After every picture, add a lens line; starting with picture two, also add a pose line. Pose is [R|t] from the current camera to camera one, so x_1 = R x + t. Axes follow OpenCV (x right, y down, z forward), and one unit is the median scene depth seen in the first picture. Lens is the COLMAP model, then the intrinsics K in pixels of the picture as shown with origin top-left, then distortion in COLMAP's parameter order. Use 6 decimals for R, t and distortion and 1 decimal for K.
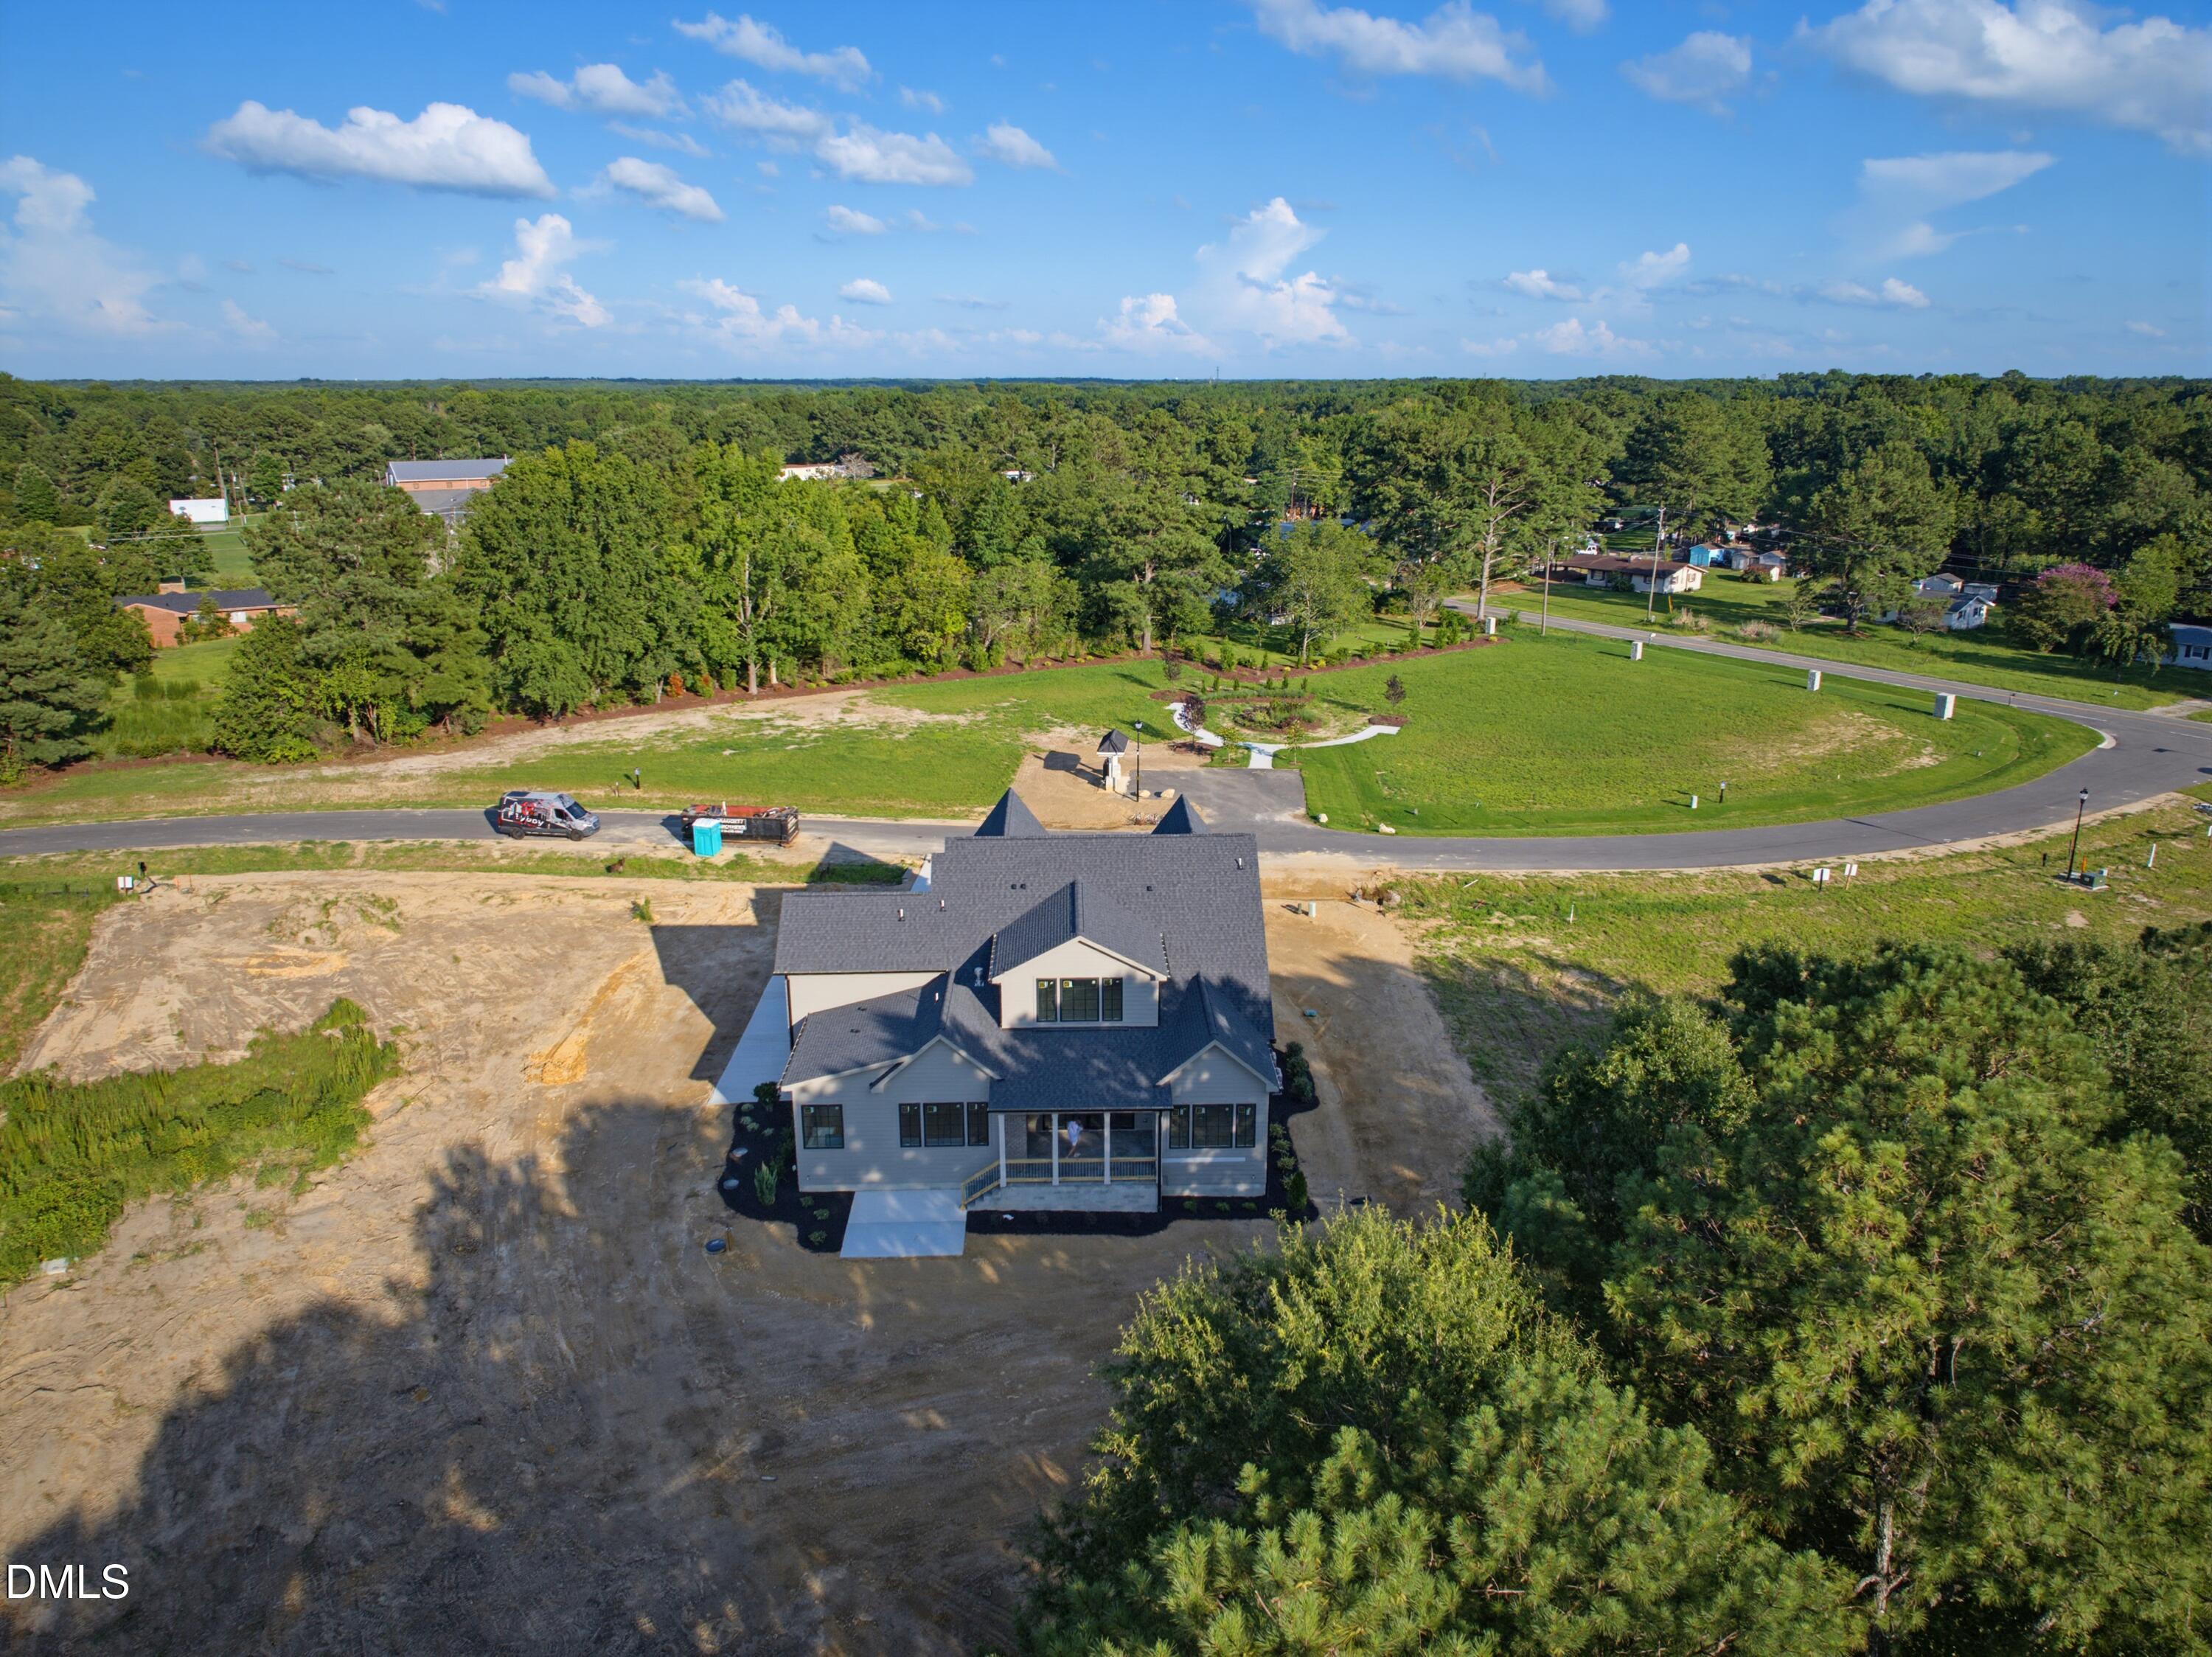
lens RADIAL K [[1503.8, 0, 1106.0], [0, 1503.8, 828.5], [0, 0, 1]] dist [0.012148, -0.003634]
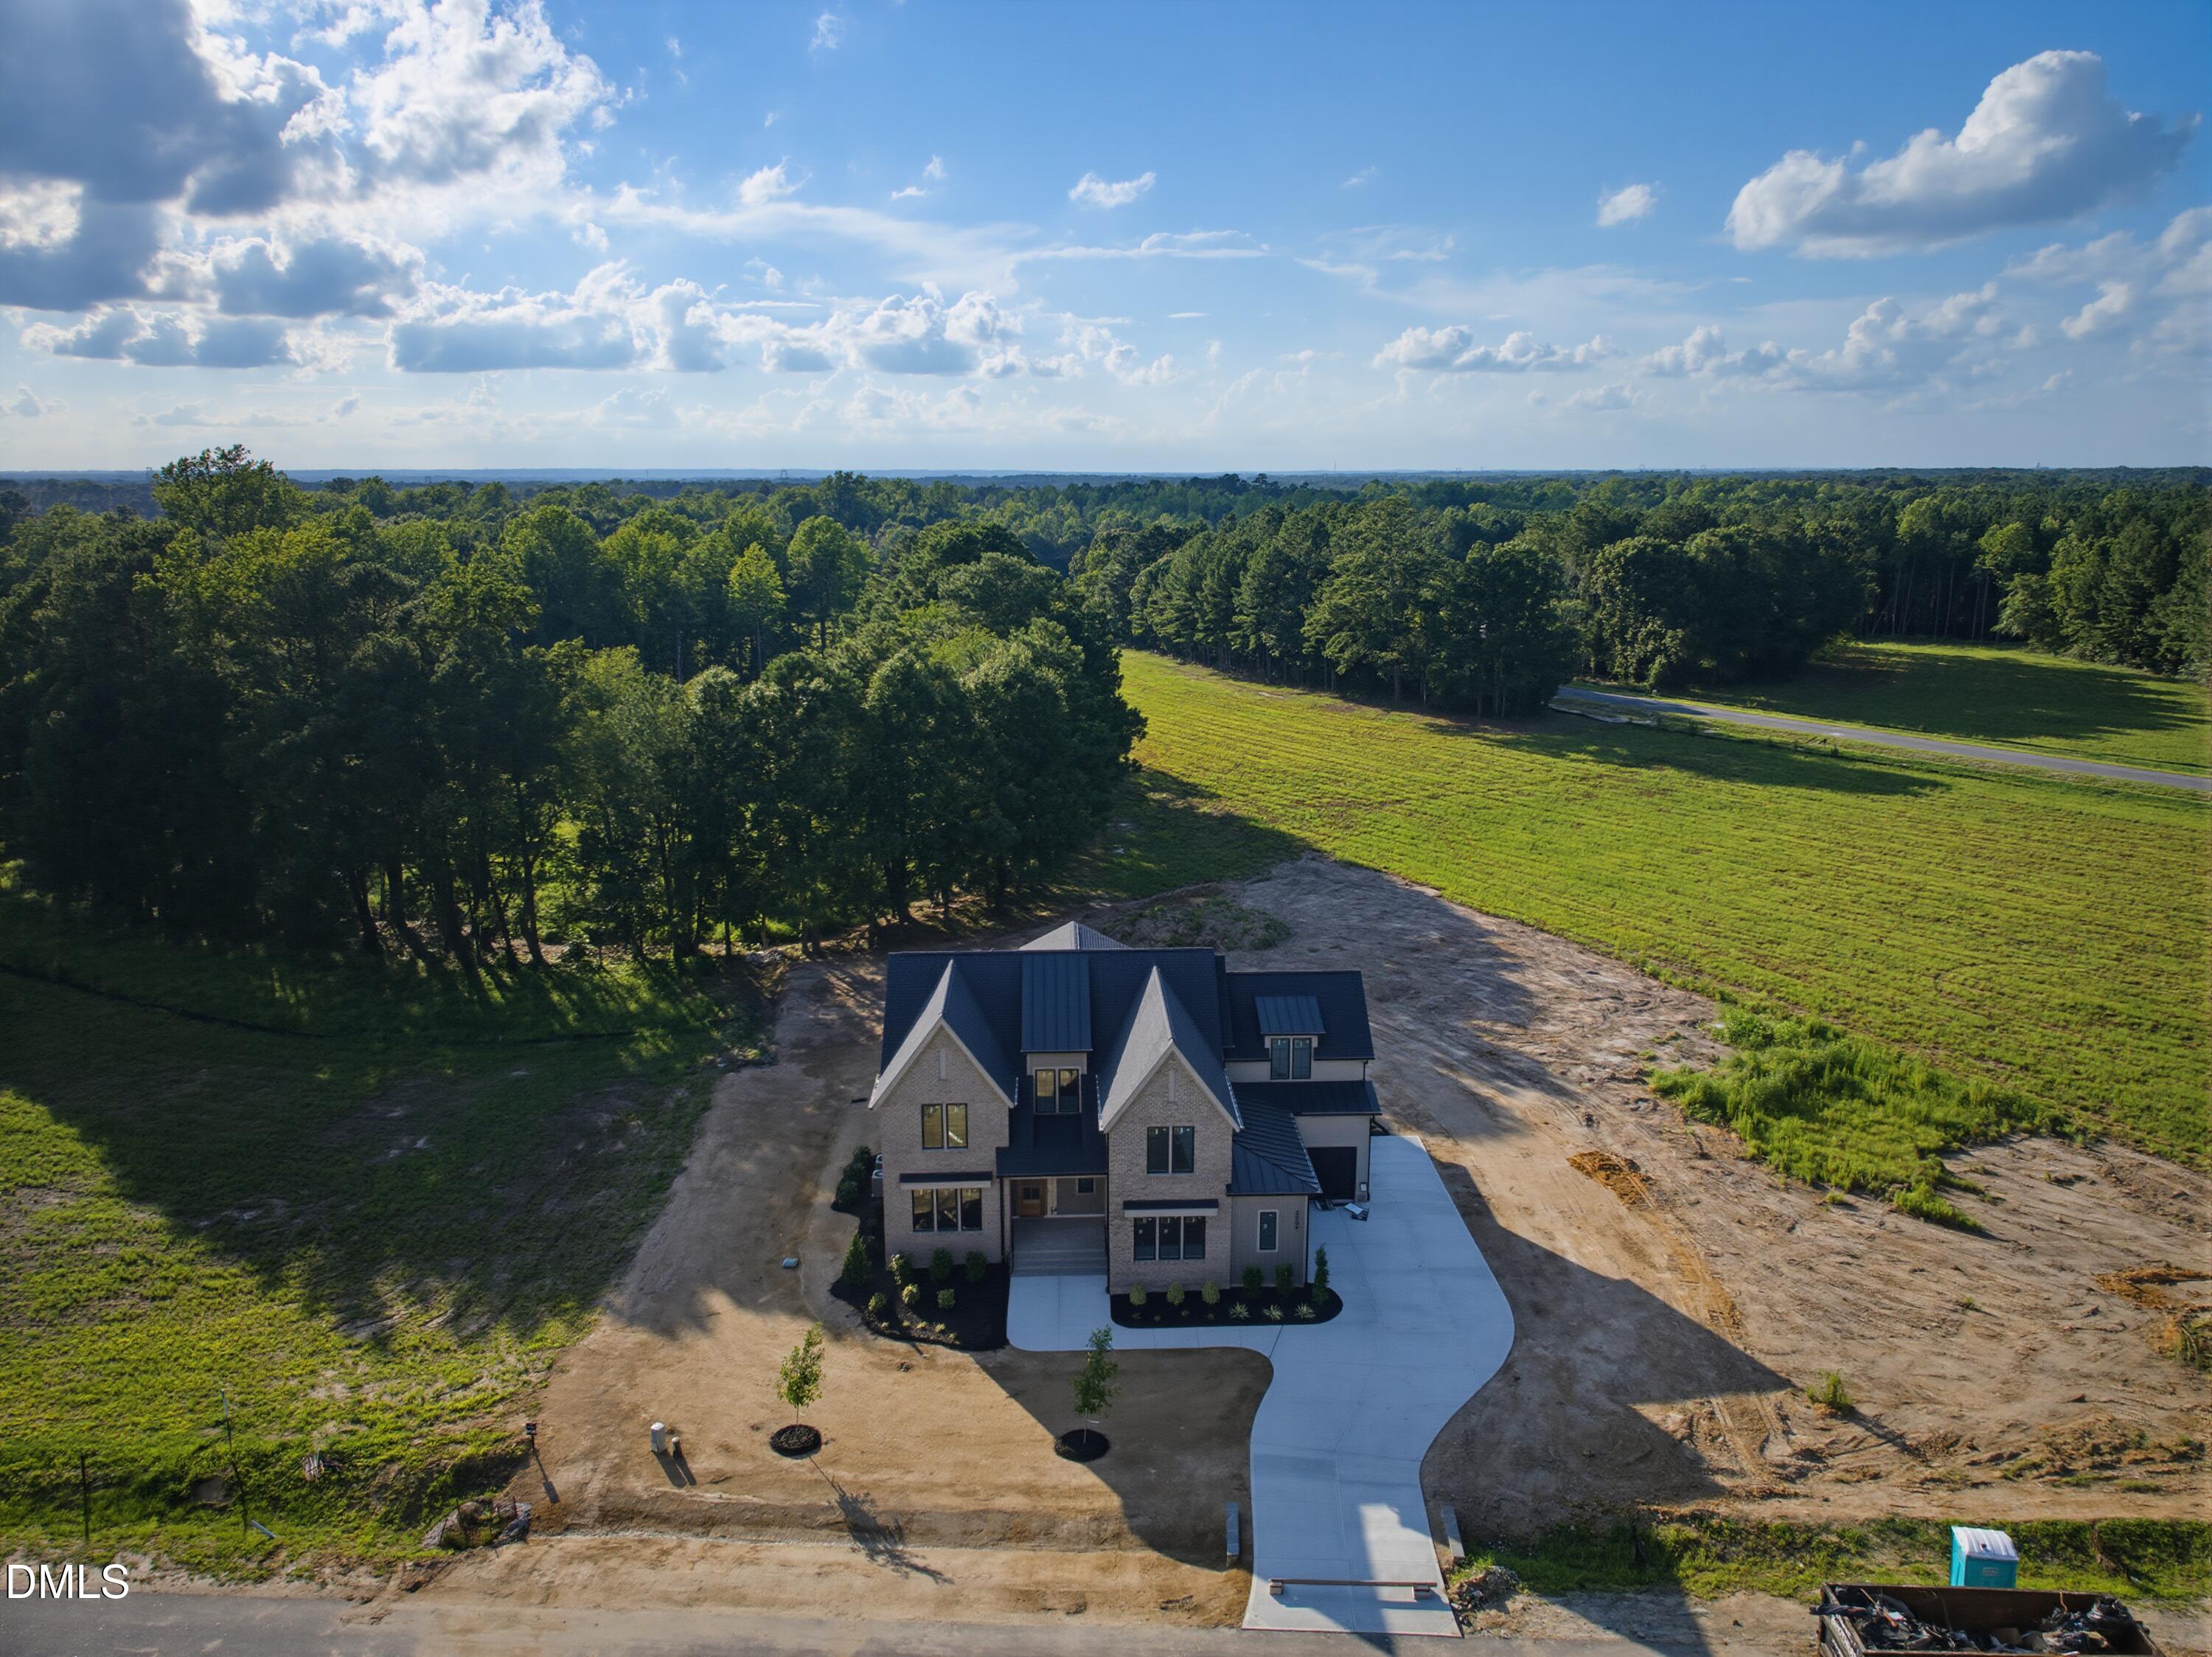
lens RADIAL K [[1512.9, 0, 1106.0], [0, 1512.9, 828.5], [0, 0, 1]] dist [0.000471, -0.003101]
pose [[-0.999944, 0.003504, -0.010001, -0.024650], [-0.001994, 0.864670, 0.502336, -0.473731], [0.010408, 0.502328, -0.864615, 1.553179]]
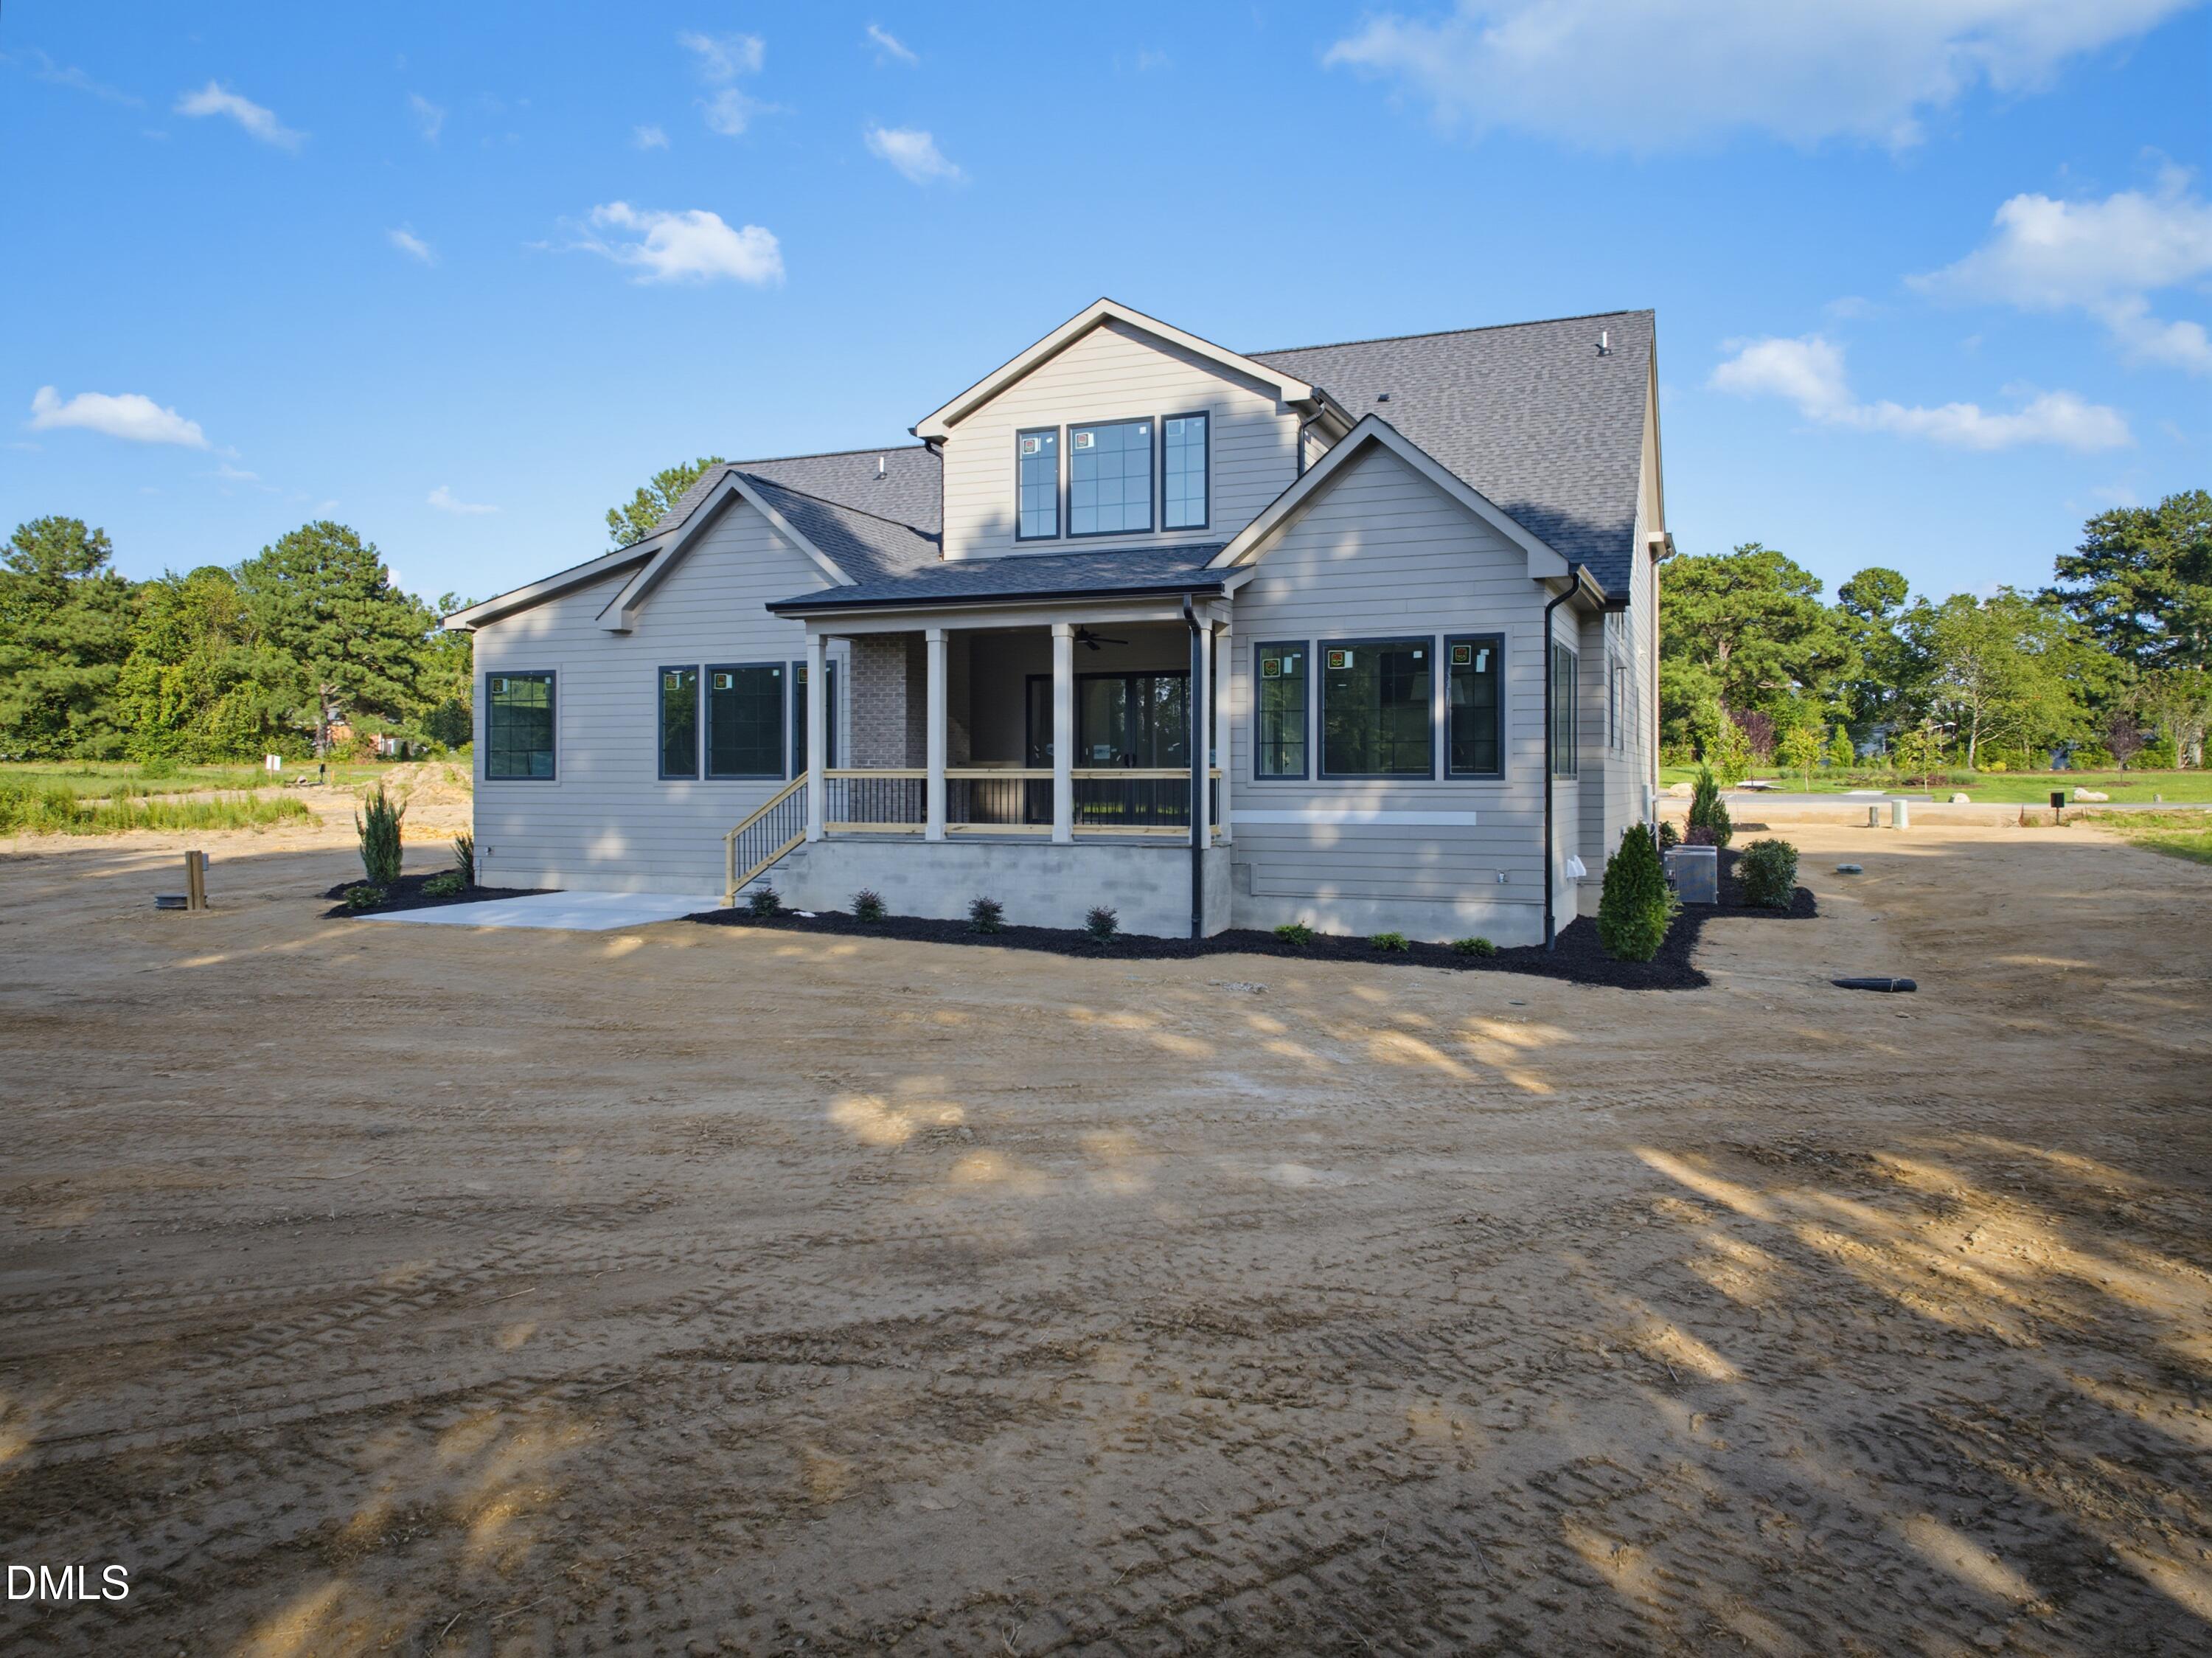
lens RADIAL K [[1513.0, 0, 1106.0], [0, 1513.0, 829.0], [0, 0, 1]] dist [0.000471, -0.003101]
pose [[0.906617, 0.013586, -0.421736, 0.121603], [-0.125609, 0.962859, -0.239008, 0.237620], [0.402825, 0.269663, 0.874651, 0.513220]]
